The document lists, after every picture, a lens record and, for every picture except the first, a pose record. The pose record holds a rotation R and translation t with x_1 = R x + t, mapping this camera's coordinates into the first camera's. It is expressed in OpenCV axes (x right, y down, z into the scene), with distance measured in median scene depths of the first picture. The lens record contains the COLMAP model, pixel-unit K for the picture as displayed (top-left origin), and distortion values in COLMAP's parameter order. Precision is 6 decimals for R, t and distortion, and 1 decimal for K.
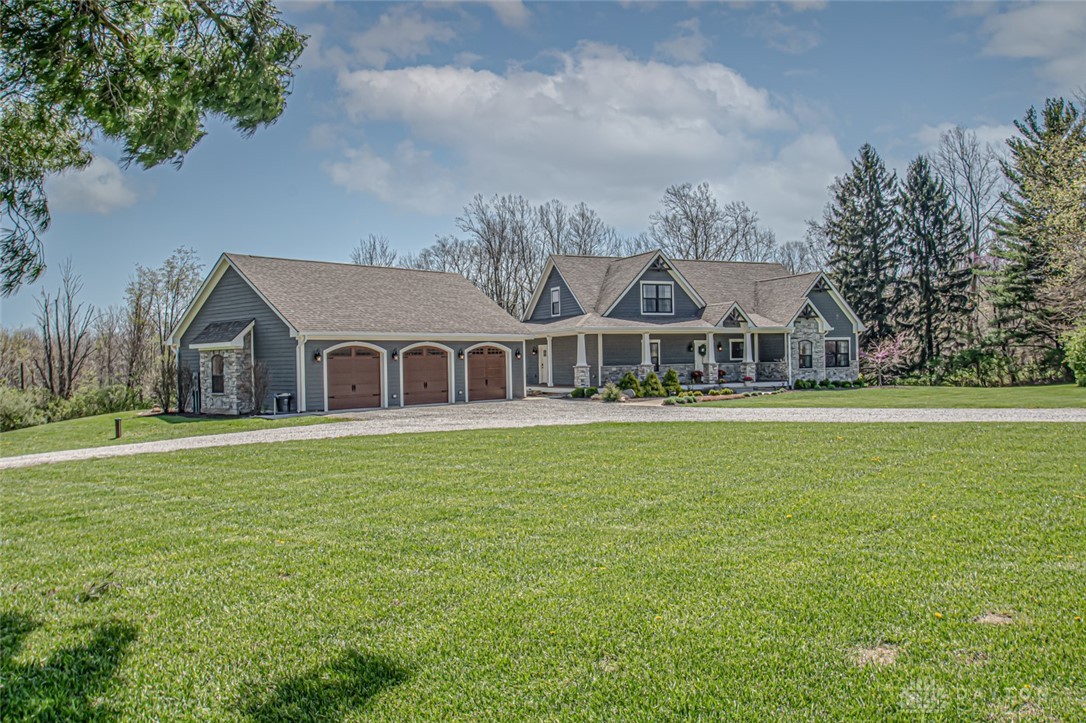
lens RADIAL K [[888.5, 0, 537.9], [0, 888.5, 365.6], [0, 0, 1]] dist [-0.084721, 0.005222]
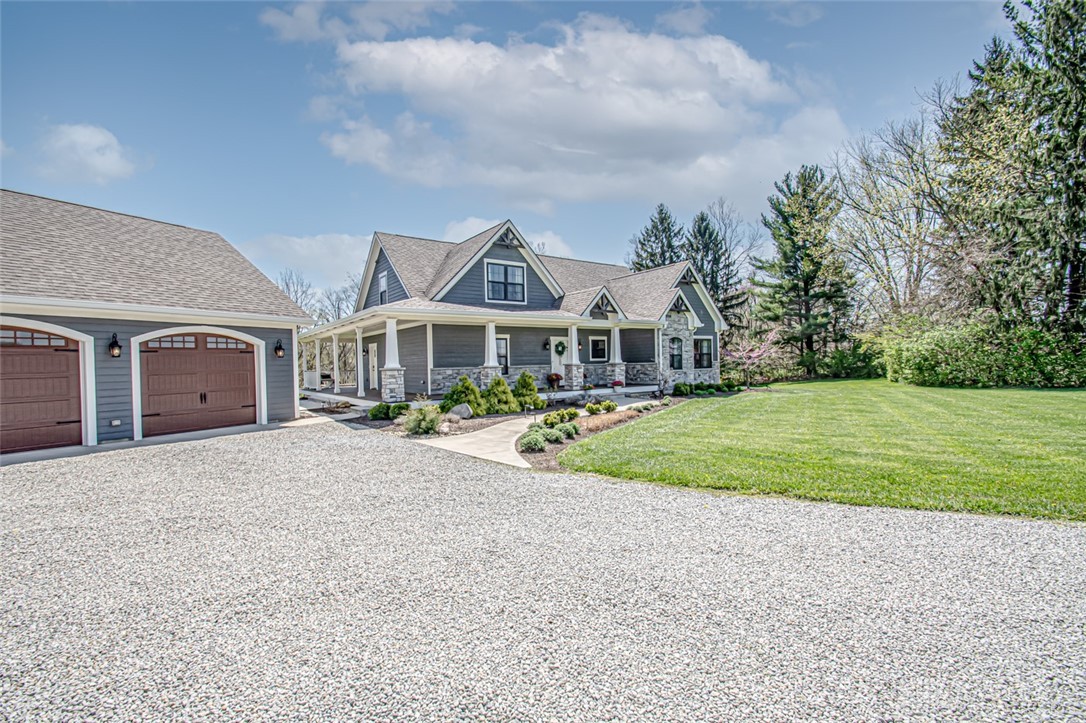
lens RADIAL K [[478.8, 0, 535.0], [0, 478.8, 383.6], [0, 0, 1]] dist [-0.004365, -0.001465]
pose [[0.981855, -0.010875, 0.189323, 0.078673], [0.004768, 0.999454, 0.032681, 0.000641], [-0.189575, -0.031186, 0.981371, 0.577506]]
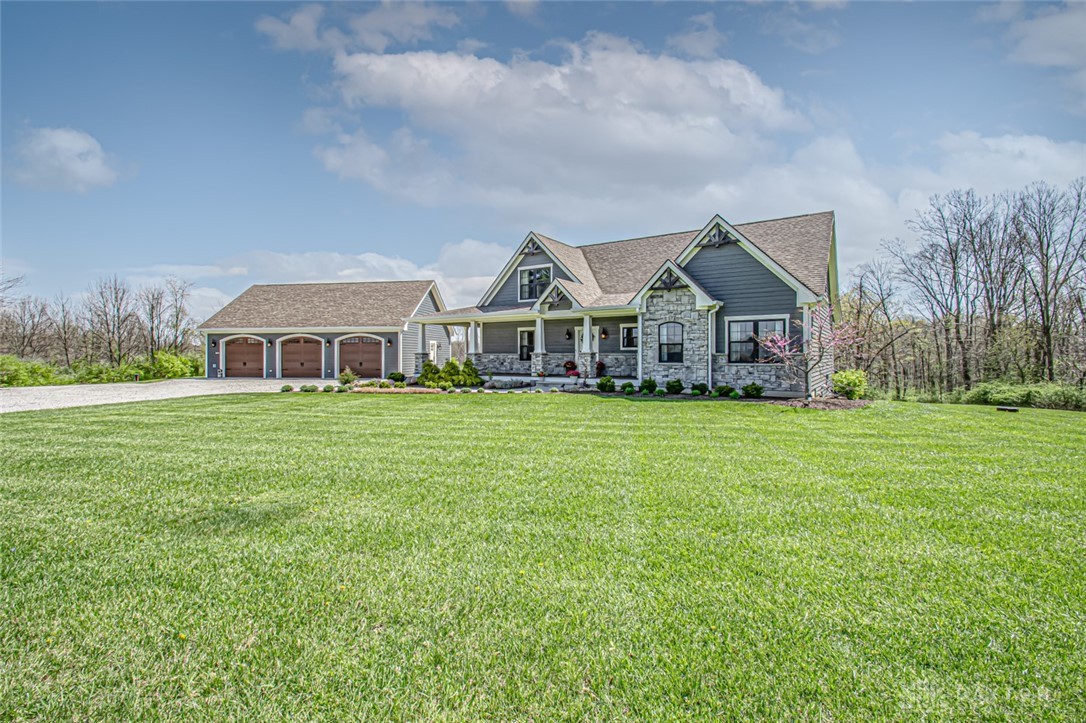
lens RADIAL K [[490.9, 0, 543.2], [0, 490.9, 360.8], [0, 0, 1]] dist [-0.002088, -0.000013]
pose [[0.541328, 0.030744, -0.840249, 0.591781], [-0.012480, 0.999515, 0.028531, -0.008444], [0.840719, -0.004958, 0.541450, 0.729259]]
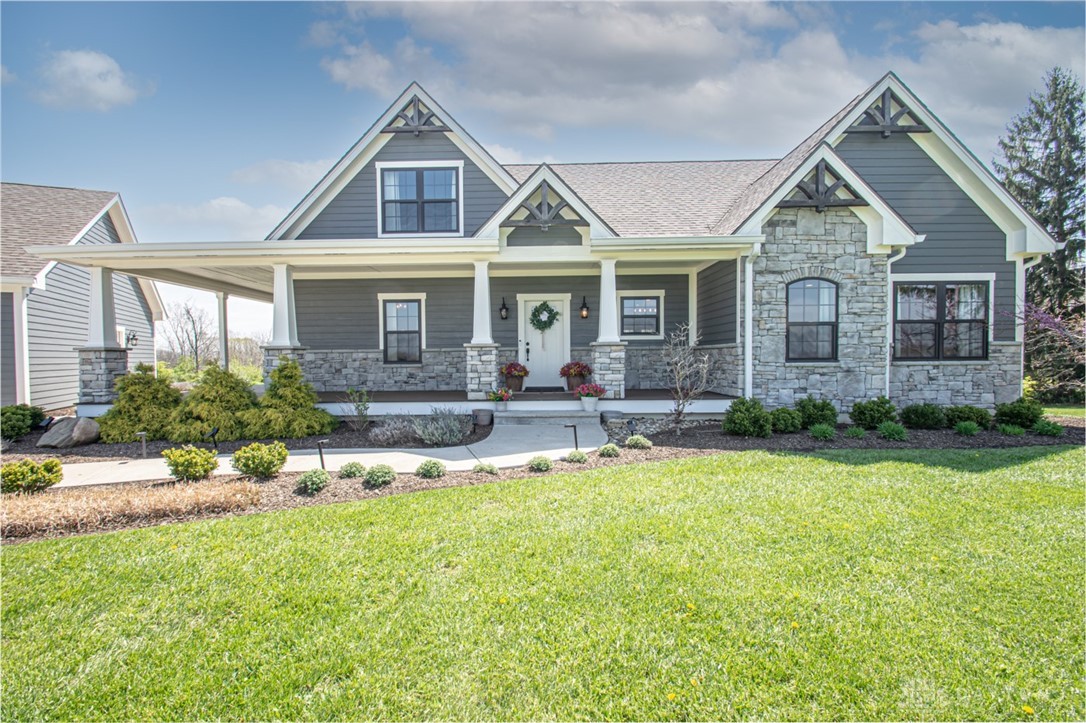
lens RADIAL K [[478.8, 0, 534.6], [0, 478.8, 375.7], [0, 0, 1]] dist [-0.004365, -0.001465]
pose [[0.900706, 0.027938, -0.433529, 0.297044], [-0.010047, 0.999003, 0.043506, 0.001510], [0.434313, -0.034831, 0.900089, 0.813608]]
